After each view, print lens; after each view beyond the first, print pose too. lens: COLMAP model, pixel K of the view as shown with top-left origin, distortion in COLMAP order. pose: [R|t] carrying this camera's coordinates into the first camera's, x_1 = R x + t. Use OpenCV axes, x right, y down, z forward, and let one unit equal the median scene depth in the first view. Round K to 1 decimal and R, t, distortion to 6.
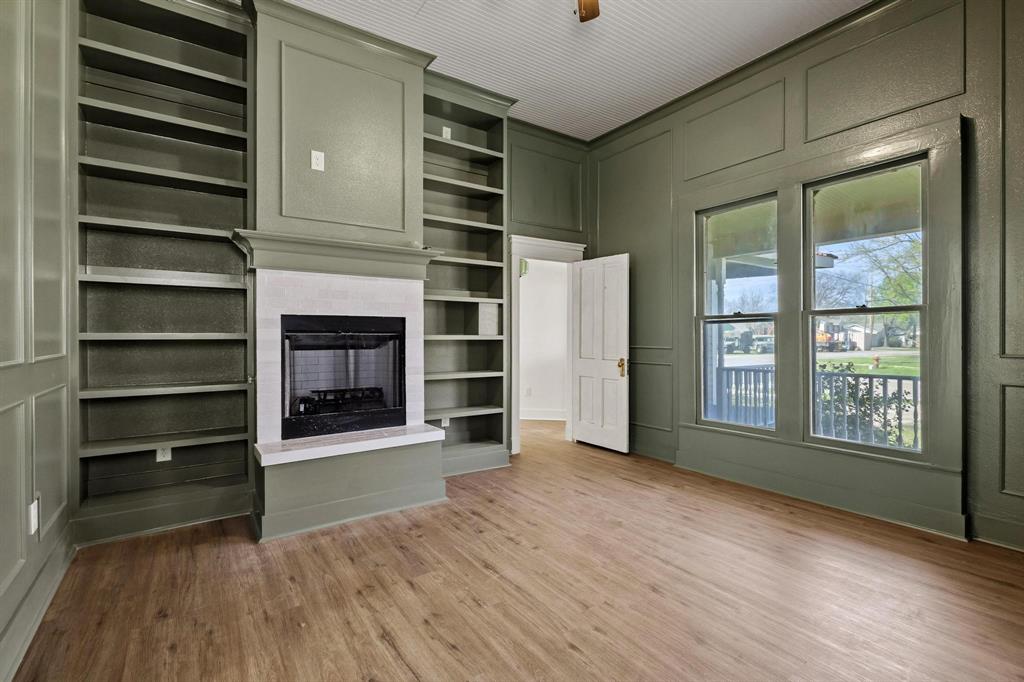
lens RADIAL K [[469.1, 0, 514.7], [0, 469.1, 336.5], [0, 0, 1]] dist [0.009167, -0.002163]
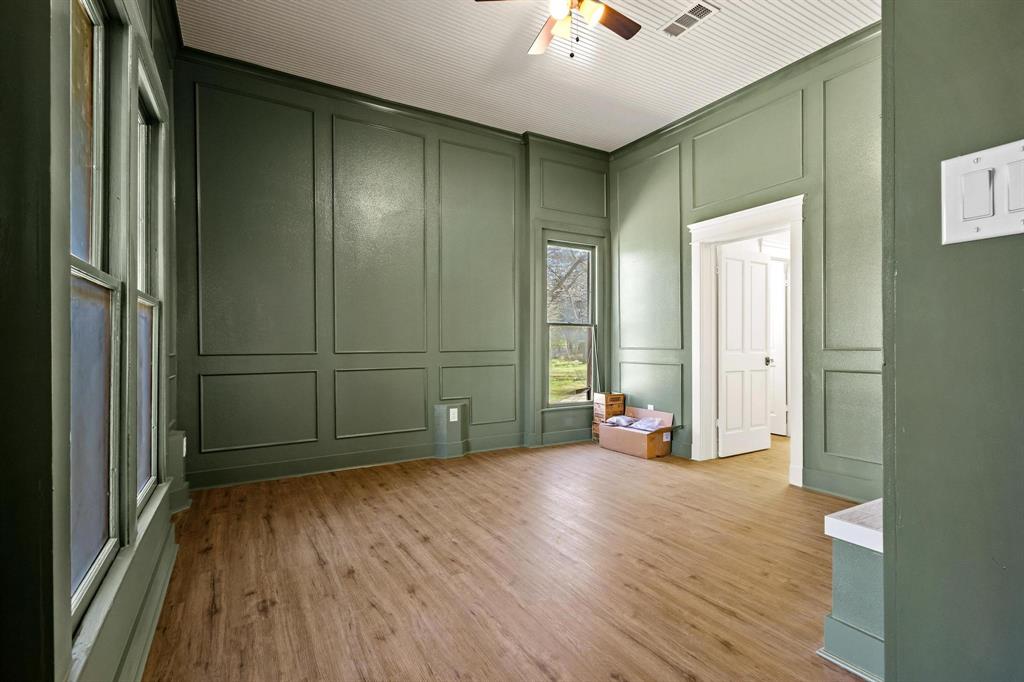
lens RADIAL K [[469.1, 0, 504.2], [0, 469.1, 347.3], [0, 0, 1]] dist [0.009167, -0.002163]
pose [[-0.994831, 0.007500, 0.101263, 0.155250], [0.008071, 0.999954, 0.005231, 0.016722], [-0.101219, 0.006022, -0.994846, 1.716424]]
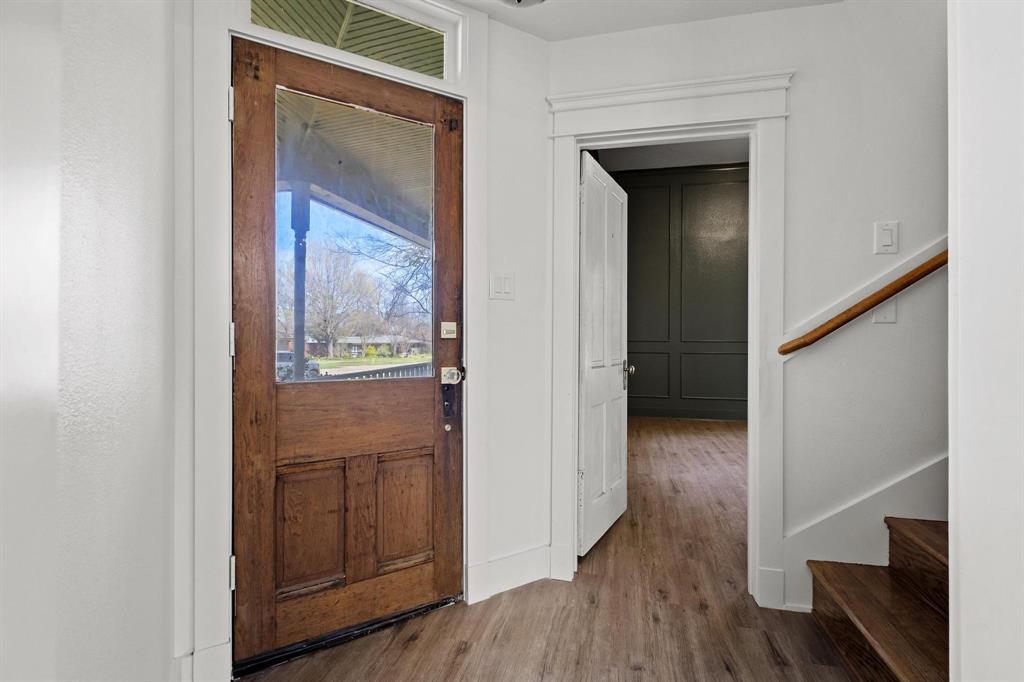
lens RADIAL K [[469.1, 0, 511.8], [0, 469.1, 342.7], [0, 0, 1]] dist [0.009167, -0.002163]
pose [[-0.656901, -0.006106, 0.753952, -0.287876], [-0.001272, 0.999975, 0.006990, 0.028740], [-0.753976, 0.003633, -0.656892, 2.330948]]
